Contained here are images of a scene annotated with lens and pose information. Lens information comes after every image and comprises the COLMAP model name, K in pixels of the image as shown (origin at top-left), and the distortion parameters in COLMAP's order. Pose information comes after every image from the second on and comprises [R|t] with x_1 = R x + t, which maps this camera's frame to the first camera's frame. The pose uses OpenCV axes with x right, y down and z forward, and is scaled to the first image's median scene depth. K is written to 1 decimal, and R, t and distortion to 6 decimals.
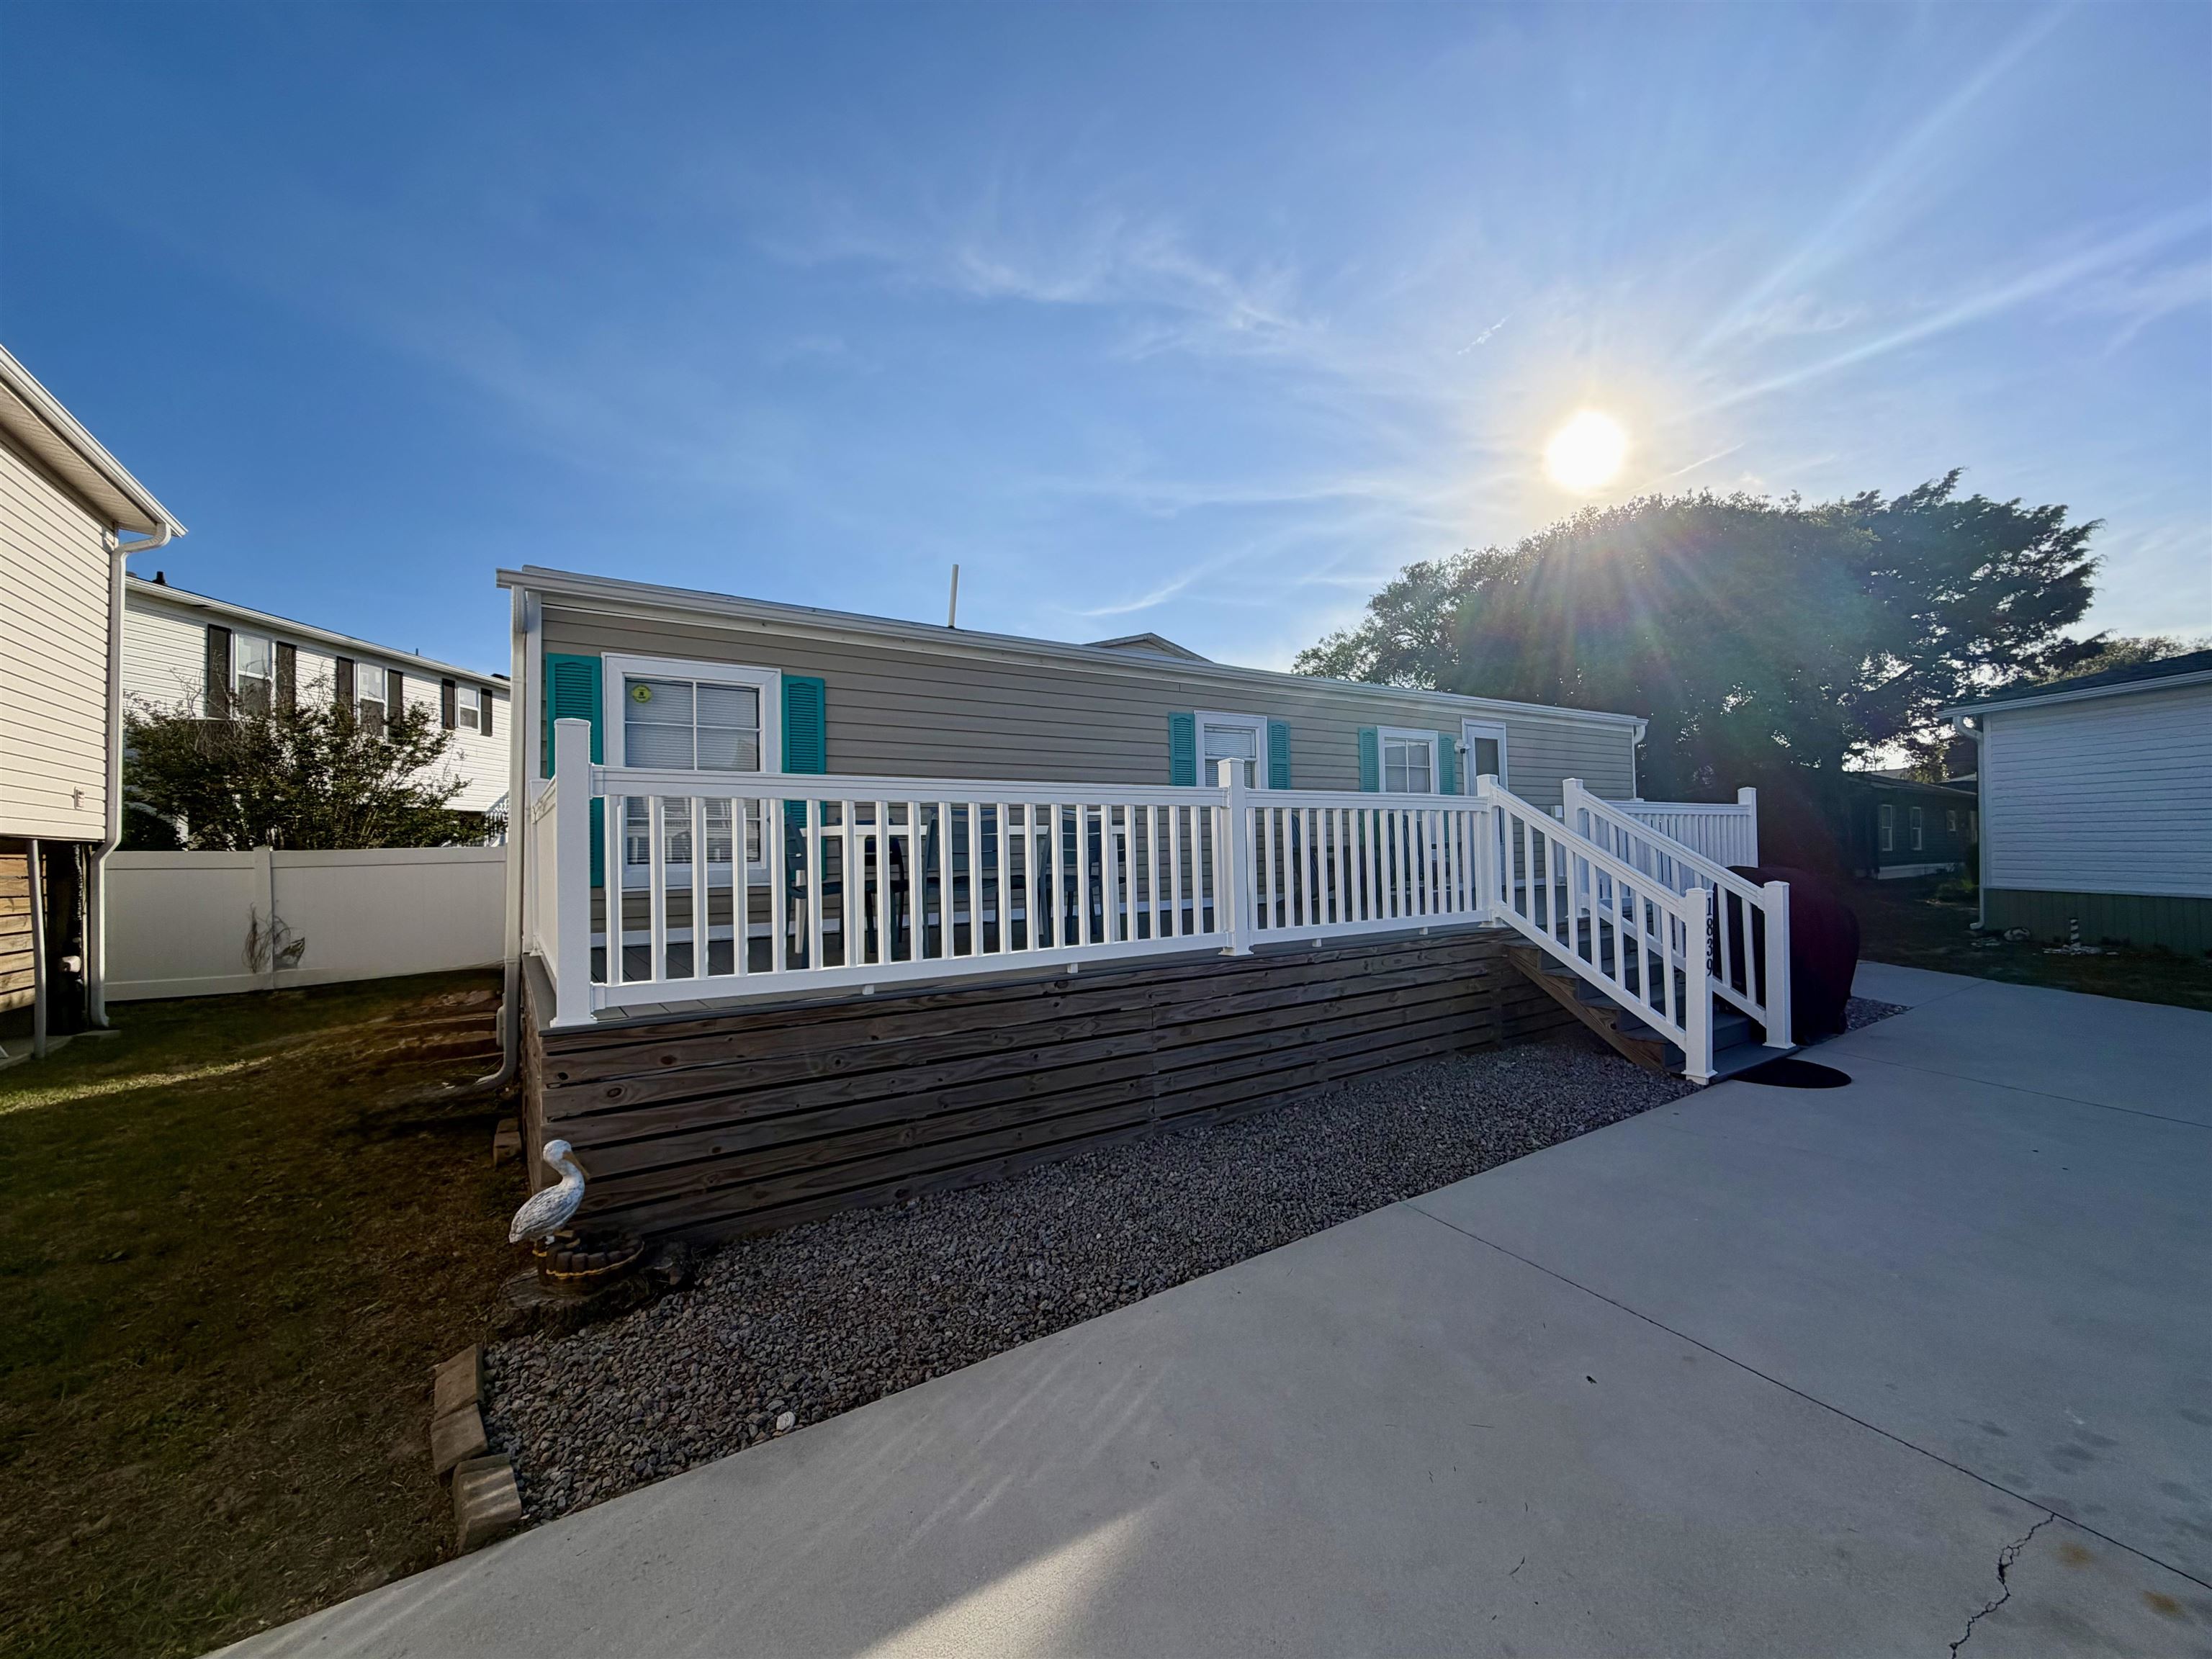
lens RADIAL K [[886.4, 0, 1106.0], [0, 886.4, 829.5], [0, 0, 1]] dist [-0.005449, -0.000094]
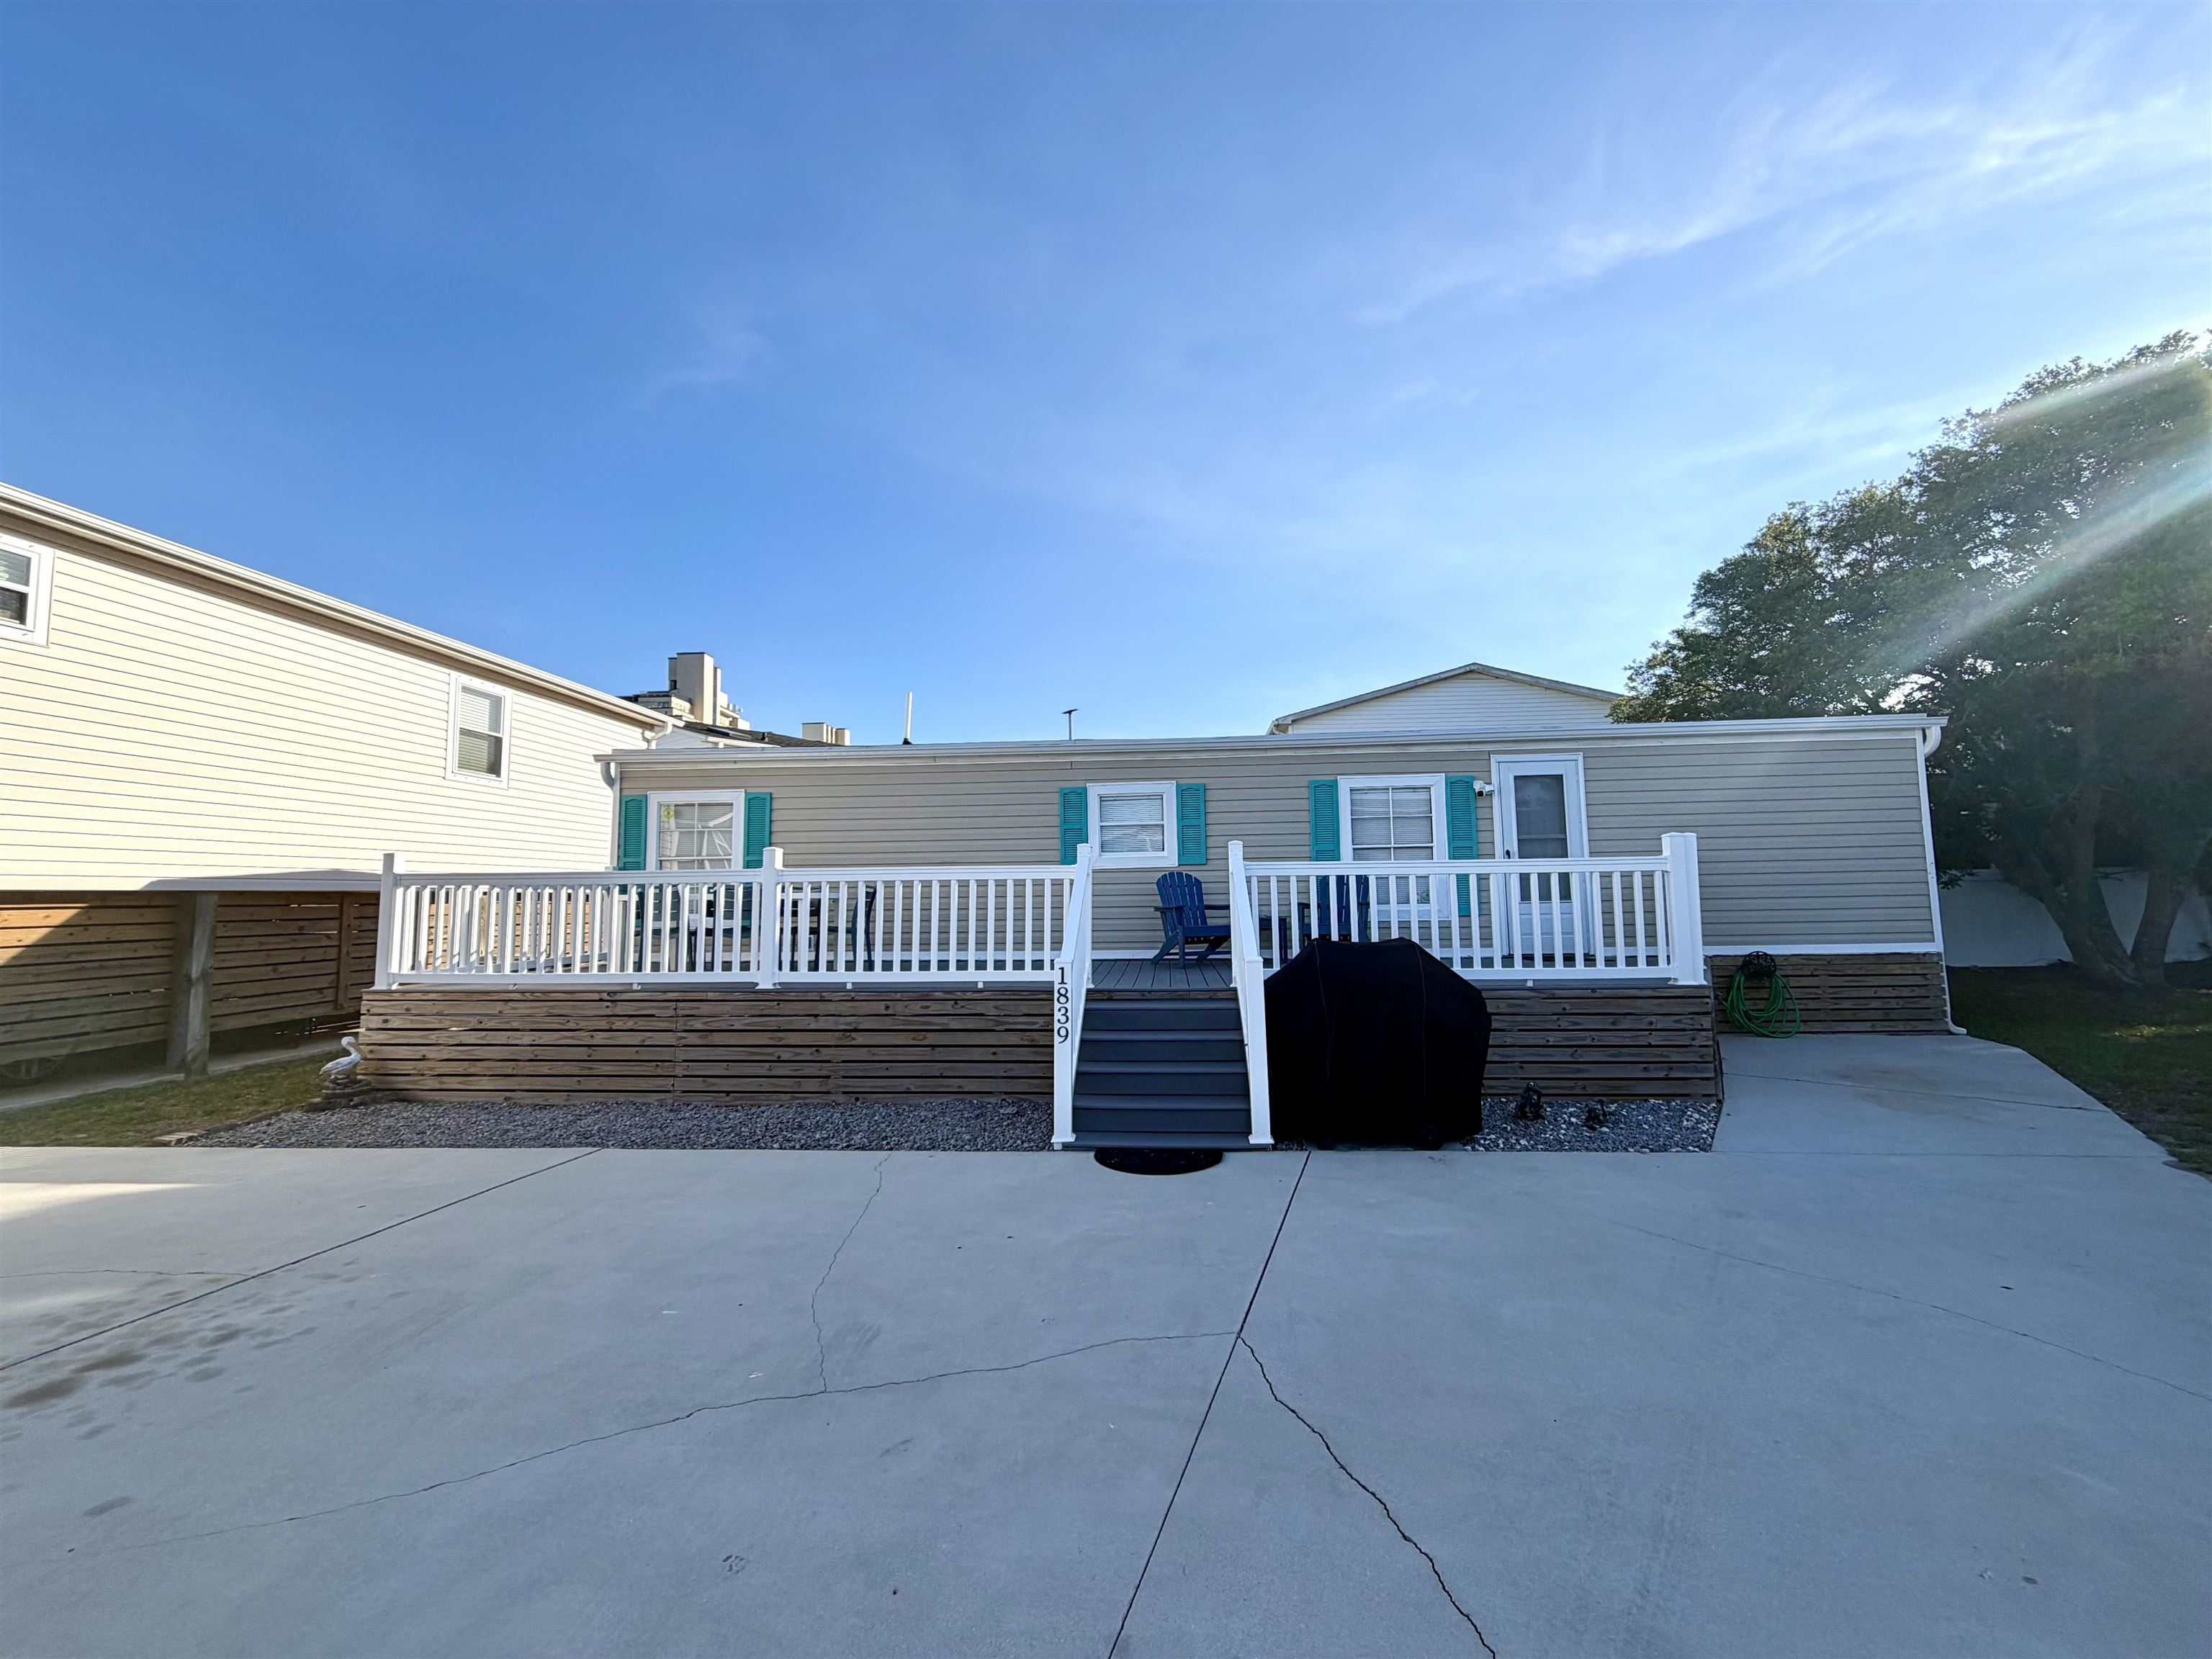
lens RADIAL K [[883.0, 0, 1098.4], [0, 883.0, 831.1], [0, 0, 1]] dist [0.001915, 0.000233]
pose [[0.785871, -0.038892, -0.617166, 1.197881], [0.011208, 0.998752, -0.048667, -0.027825], [0.618289, 0.031328, 0.785326, 0.183726]]
